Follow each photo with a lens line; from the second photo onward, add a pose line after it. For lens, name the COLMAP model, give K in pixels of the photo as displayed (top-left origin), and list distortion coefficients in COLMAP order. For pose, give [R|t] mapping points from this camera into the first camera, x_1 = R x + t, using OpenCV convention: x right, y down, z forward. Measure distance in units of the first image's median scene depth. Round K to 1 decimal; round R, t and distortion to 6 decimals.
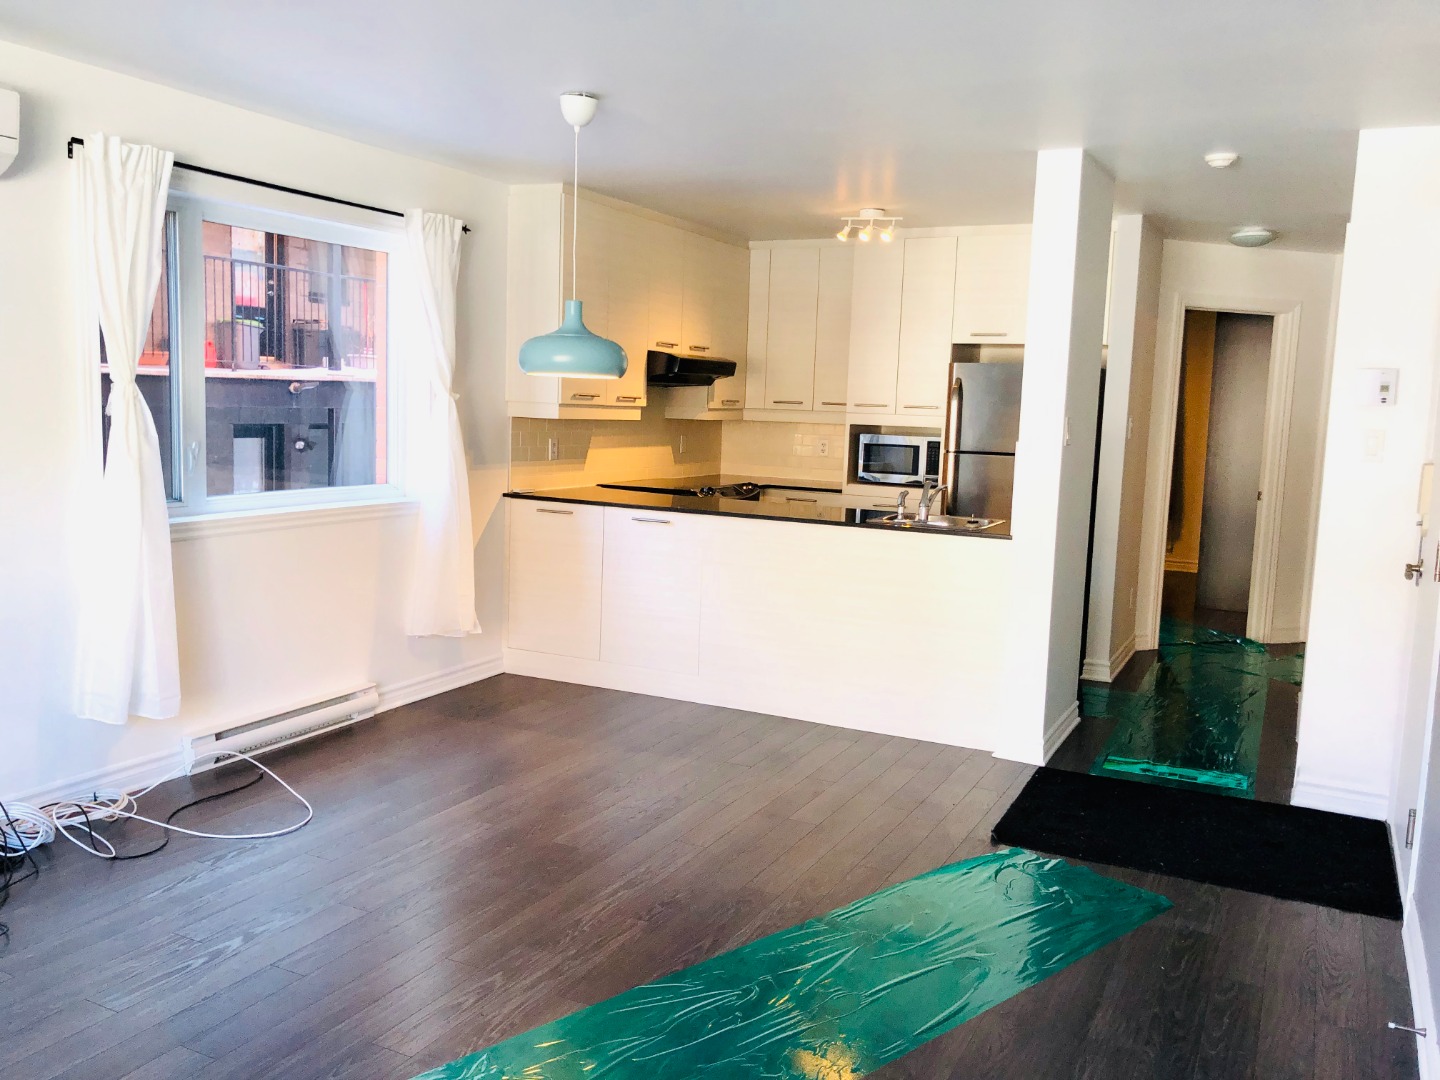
lens RADIAL K [[1187.3, 0, 720.0], [0, 1187.3, 540.0], [0, 0, 1]] dist [0.069675, -0.106476]
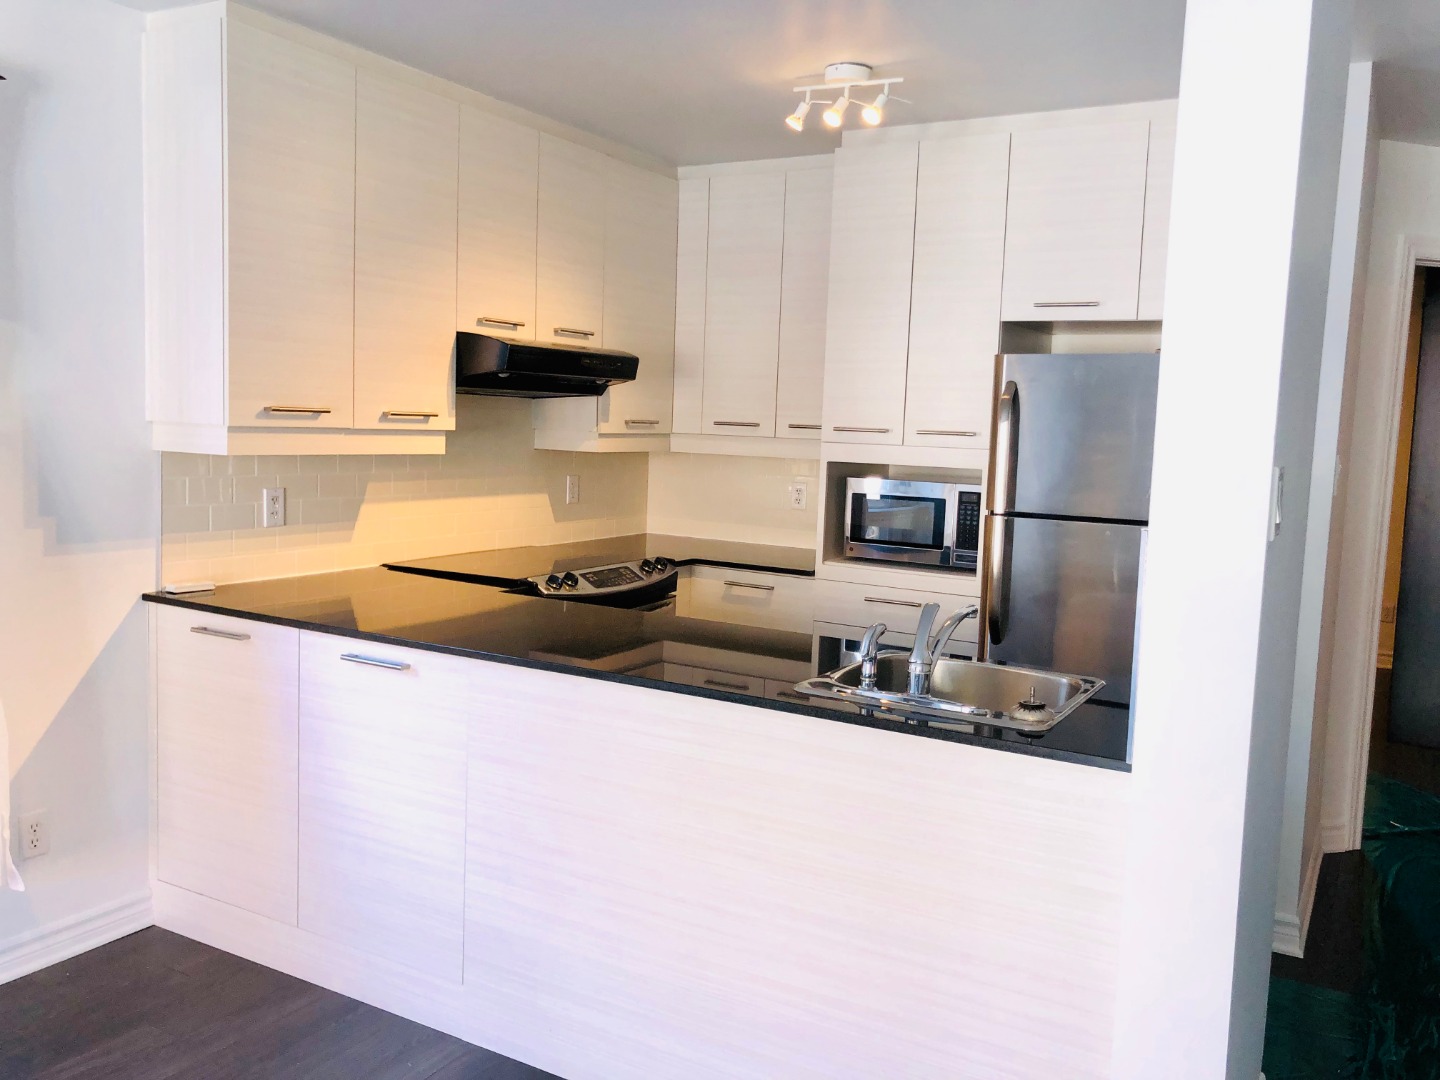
lens RADIAL K [[1187.3, 0, 720.0], [0, 1187.3, 540.0], [0, 0, 1]] dist [0.069675, -0.106476]
pose [[0.998496, 0.007860, -0.054260, 0.092042], [-0.008743, 0.999833, -0.016054, -0.050345], [0.054125, 0.016504, 0.998398, 0.425177]]
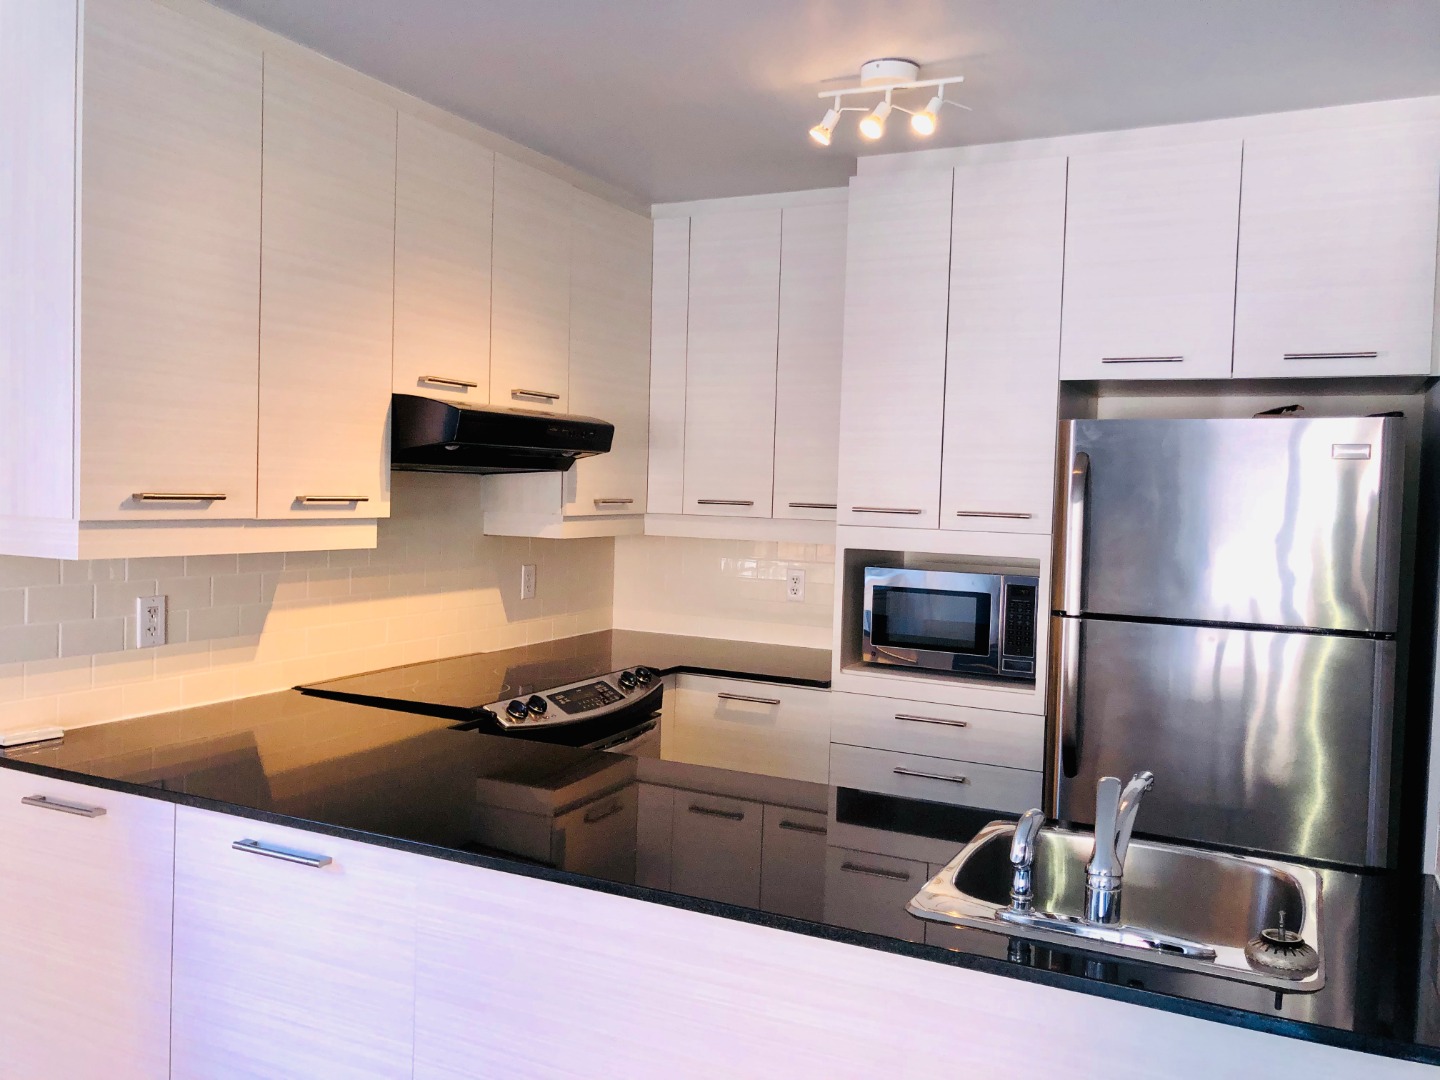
lens RADIAL K [[1191.2, 0, 719.8], [0, 1191.2, 543.0], [0, 0, 1]] dist [0.011567, 0.004845]
pose [[0.999957, -0.005072, 0.007784, 0.056367], [0.005601, 0.997568, -0.069478, -0.068710], [-0.007413, 0.069519, 0.997553, 0.534105]]
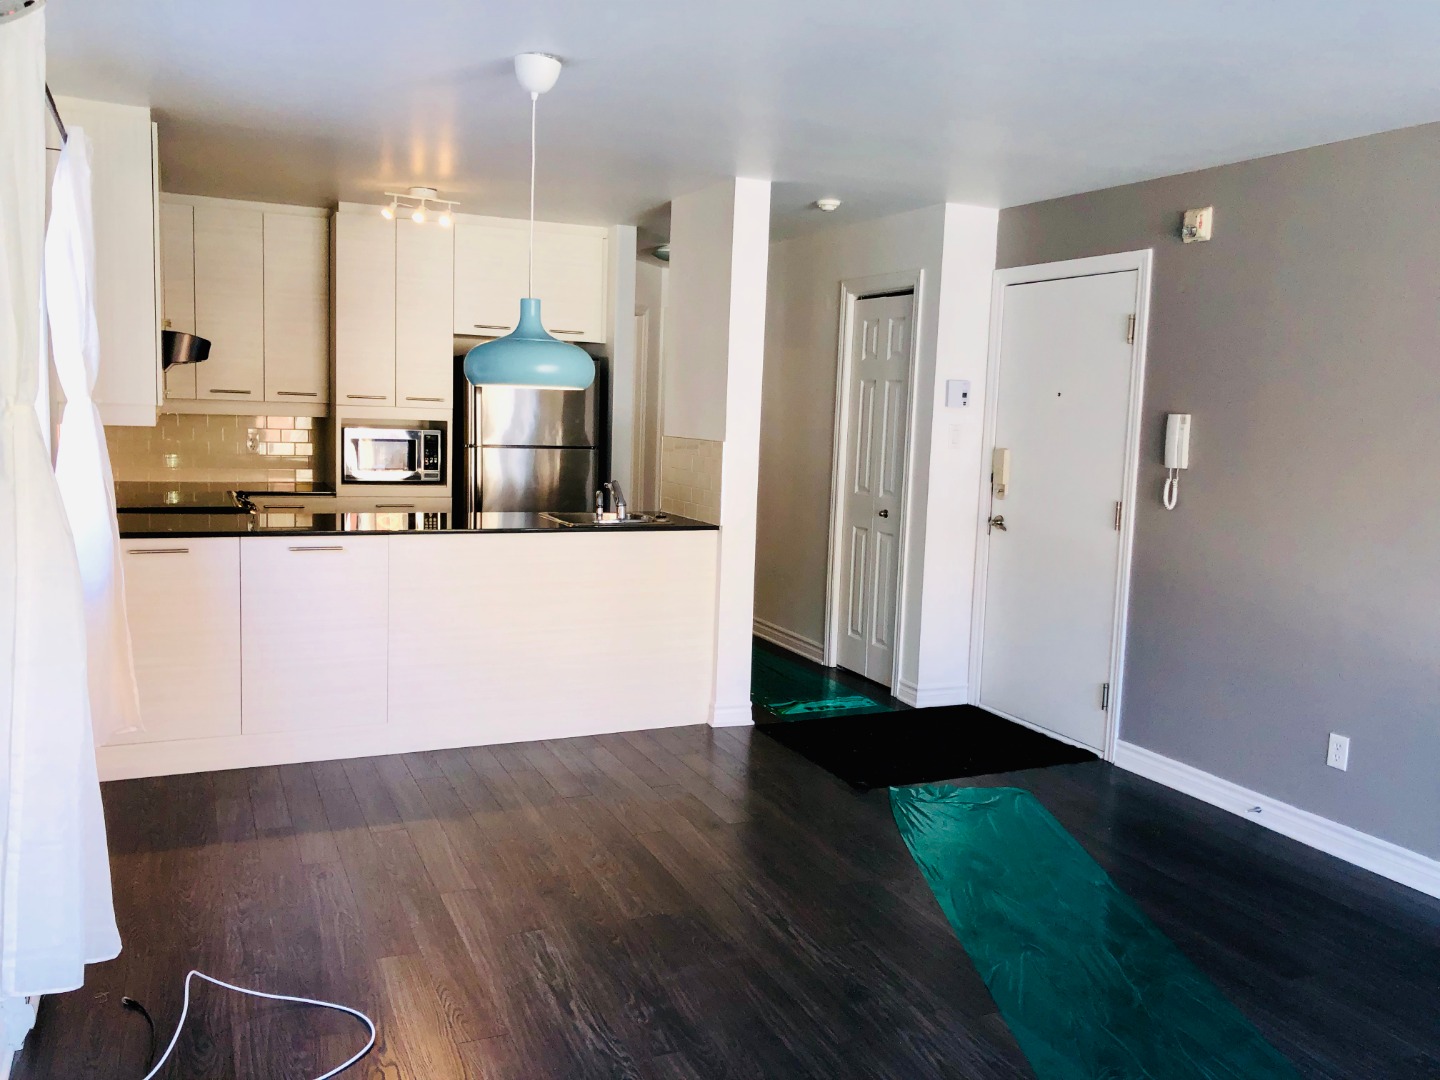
lens RADIAL K [[1178.1, 0, 720.0], [0, 1178.1, 540.0], [0, 0, 1]] dist [0.062163, -0.003687]
pose [[0.625200, -0.102136, 0.773753, -0.431512], [0.077651, 0.994621, 0.068548, -0.046891], [-0.776592, 0.017226, 0.629768, 0.225995]]
